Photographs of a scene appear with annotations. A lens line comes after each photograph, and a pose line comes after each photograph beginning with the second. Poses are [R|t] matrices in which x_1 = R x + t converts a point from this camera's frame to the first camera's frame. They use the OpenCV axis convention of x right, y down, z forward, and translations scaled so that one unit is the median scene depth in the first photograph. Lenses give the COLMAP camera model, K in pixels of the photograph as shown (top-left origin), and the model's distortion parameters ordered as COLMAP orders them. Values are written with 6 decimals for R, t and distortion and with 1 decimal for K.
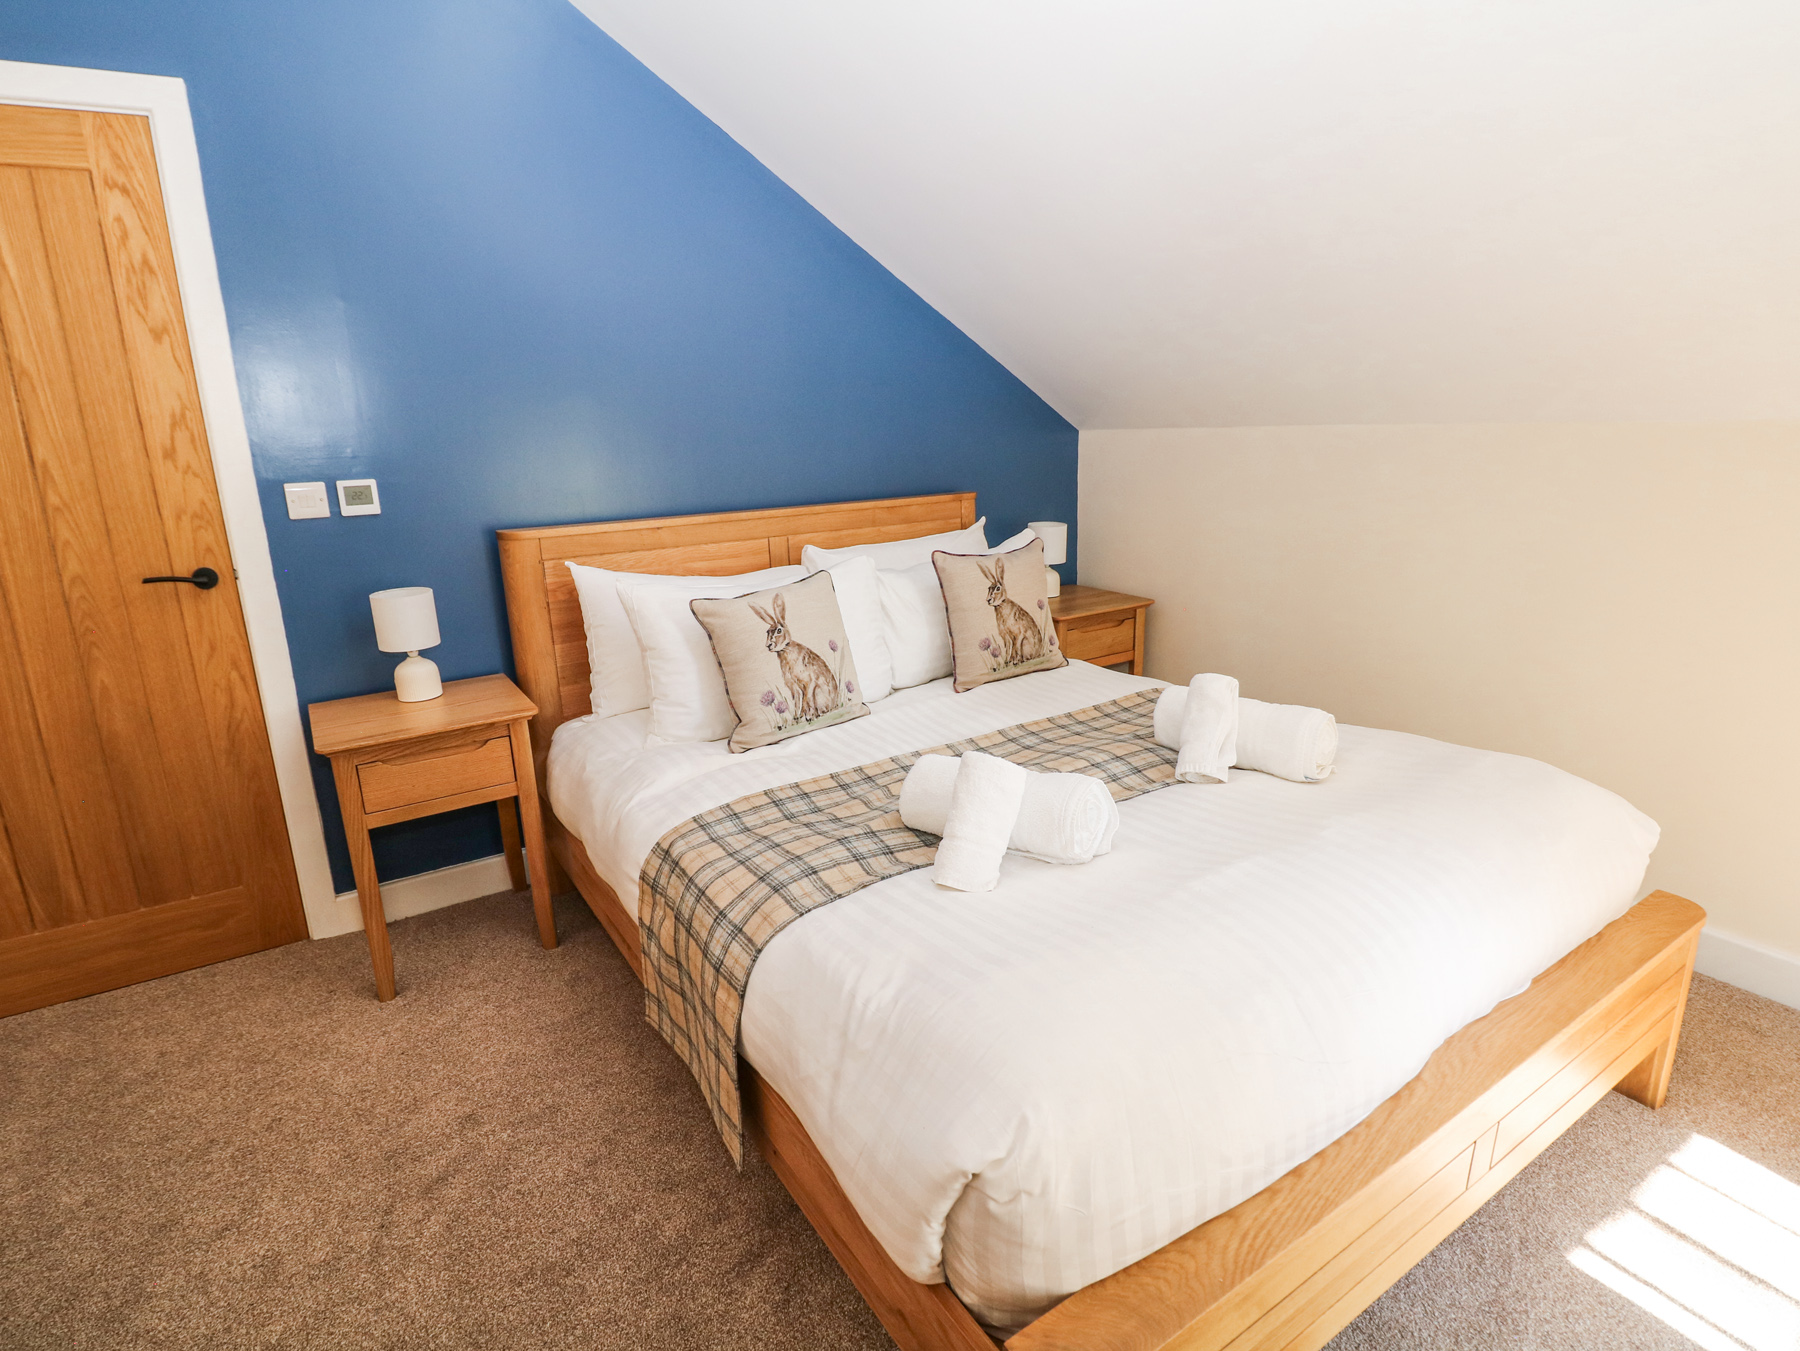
lens RADIAL K [[945.1, 0, 896.2], [0, 945.1, 663.6], [0, 0, 1]] dist [-0.005505, -0.003489]
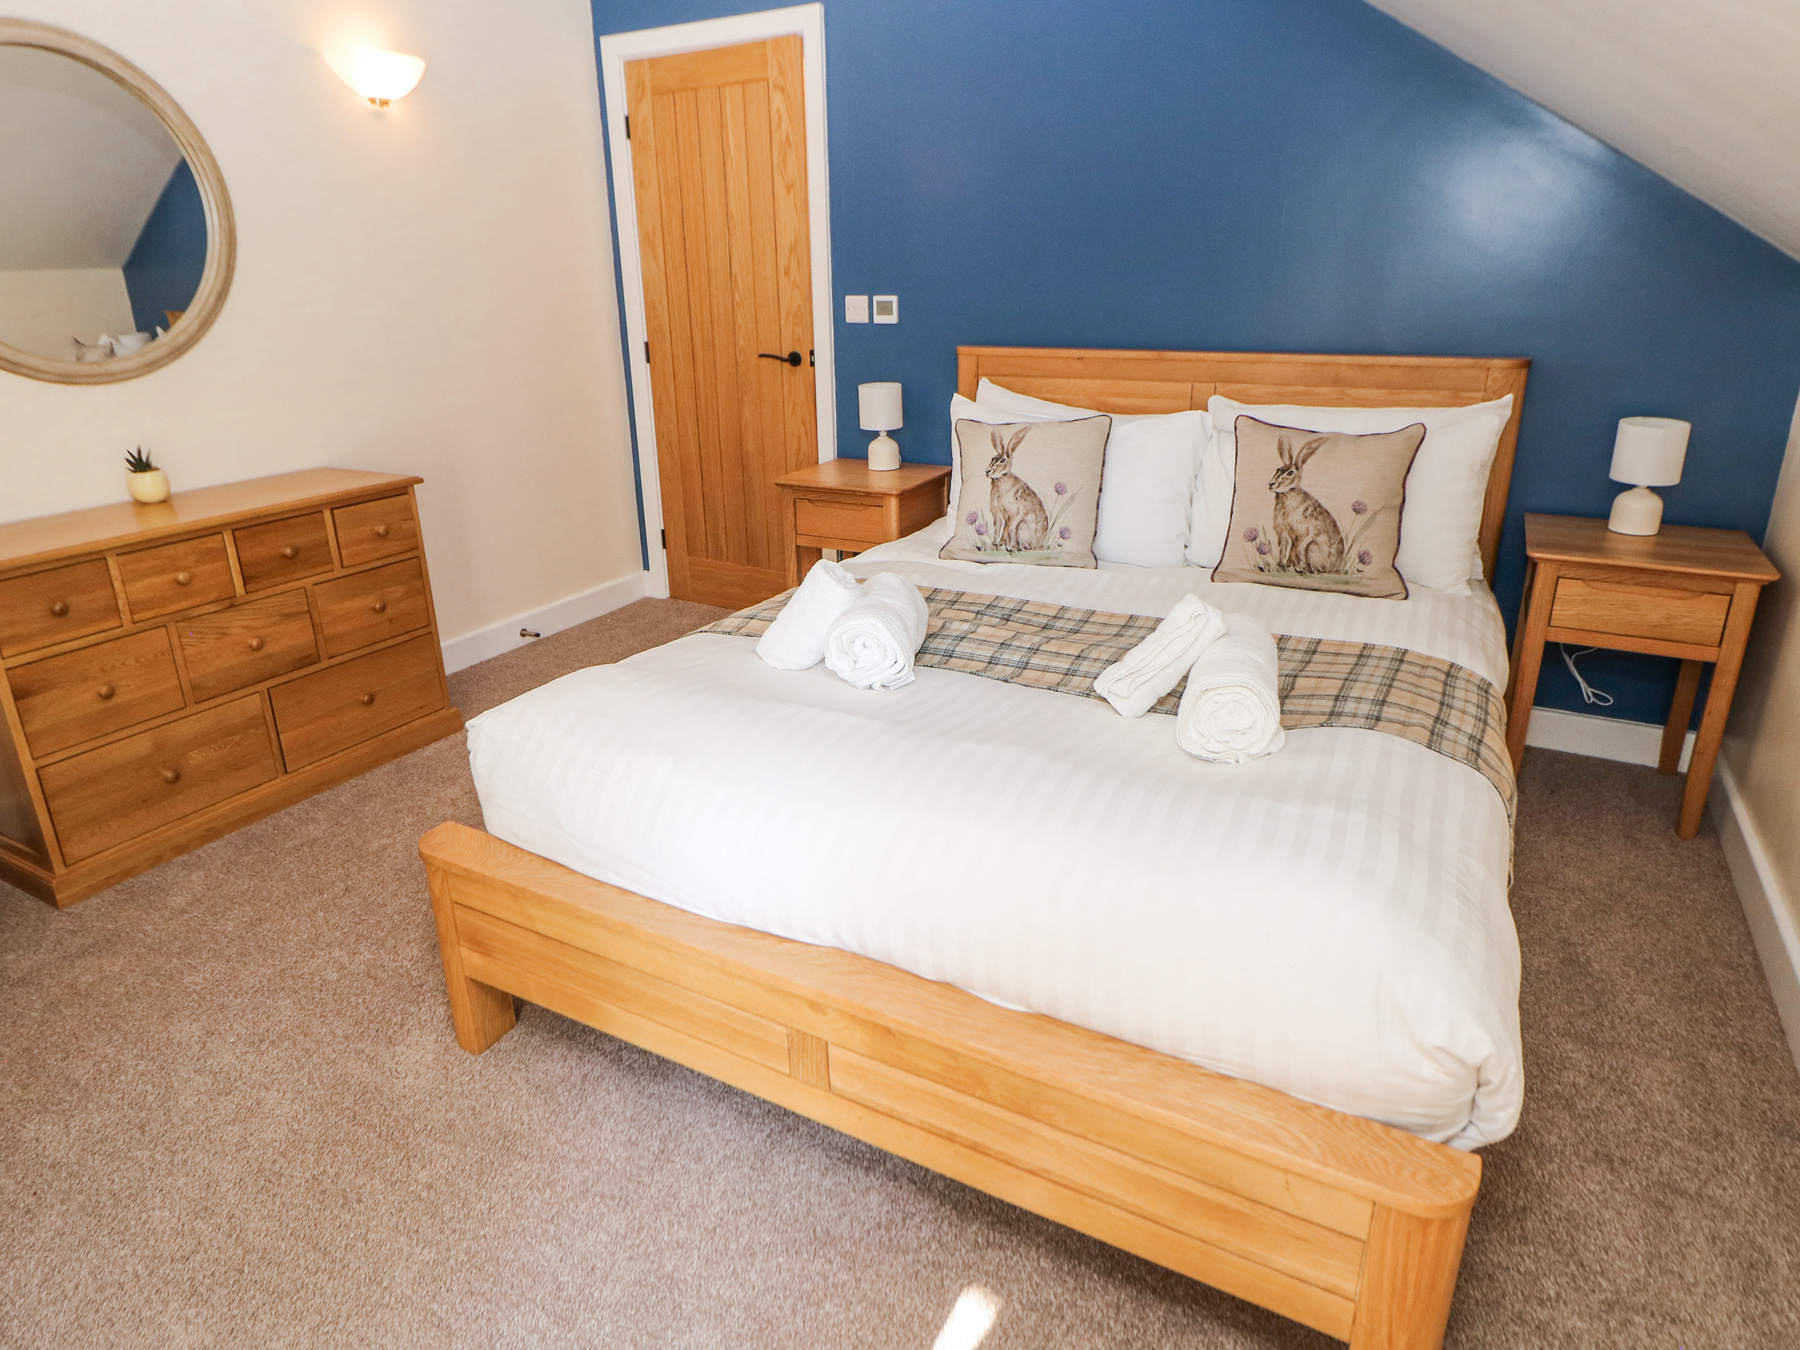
lens RADIAL K [[1086.2, 0, 893.7], [0, 1086.2, 676.5], [0, 0, 1]] dist [-0.008366, 0.000442]
pose [[0.467566, 0.333720, -0.818543, 0.893377], [-0.217353, 0.940972, 0.259479, -0.095467], [0.856819, 0.056589, 0.512502, 0.279091]]
